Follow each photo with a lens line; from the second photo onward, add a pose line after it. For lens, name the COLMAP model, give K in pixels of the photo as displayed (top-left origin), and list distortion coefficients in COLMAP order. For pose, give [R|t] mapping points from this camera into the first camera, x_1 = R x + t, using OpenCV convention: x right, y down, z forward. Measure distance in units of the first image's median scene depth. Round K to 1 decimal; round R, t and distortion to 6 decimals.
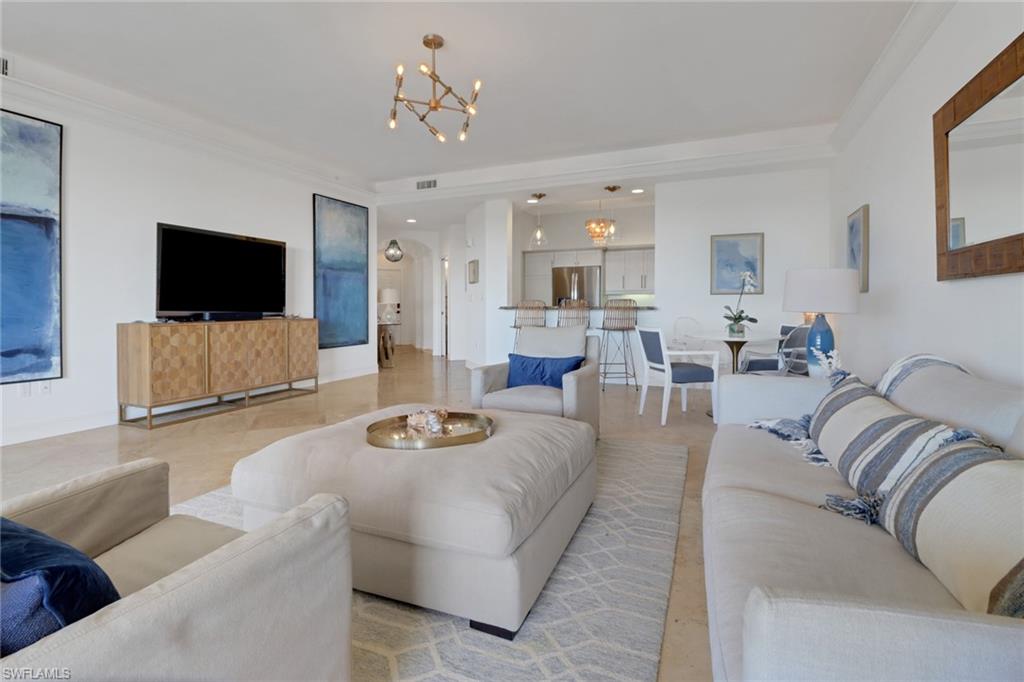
lens RADIAL K [[517.5, 0, 476.9], [0, 517.5, 316.7], [0, 0, 1]] dist [0.001375, -0.018170]
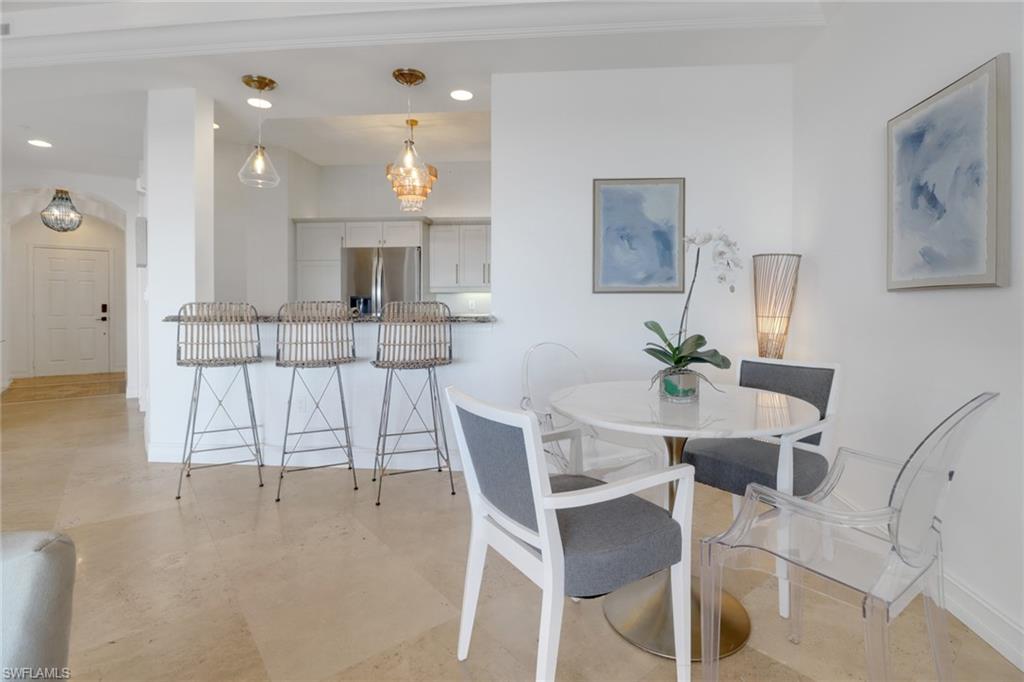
lens RADIAL K [[517.5, 0, 476.9], [0, 517.5, 316.7], [0, 0, 1]] dist [0.001375, -0.018170]
pose [[0.968219, -0.002078, 0.250097, 0.201983], [0.001793, 0.999997, 0.001367, -0.019266], [-0.250099, -0.000875, 0.968220, 0.508382]]
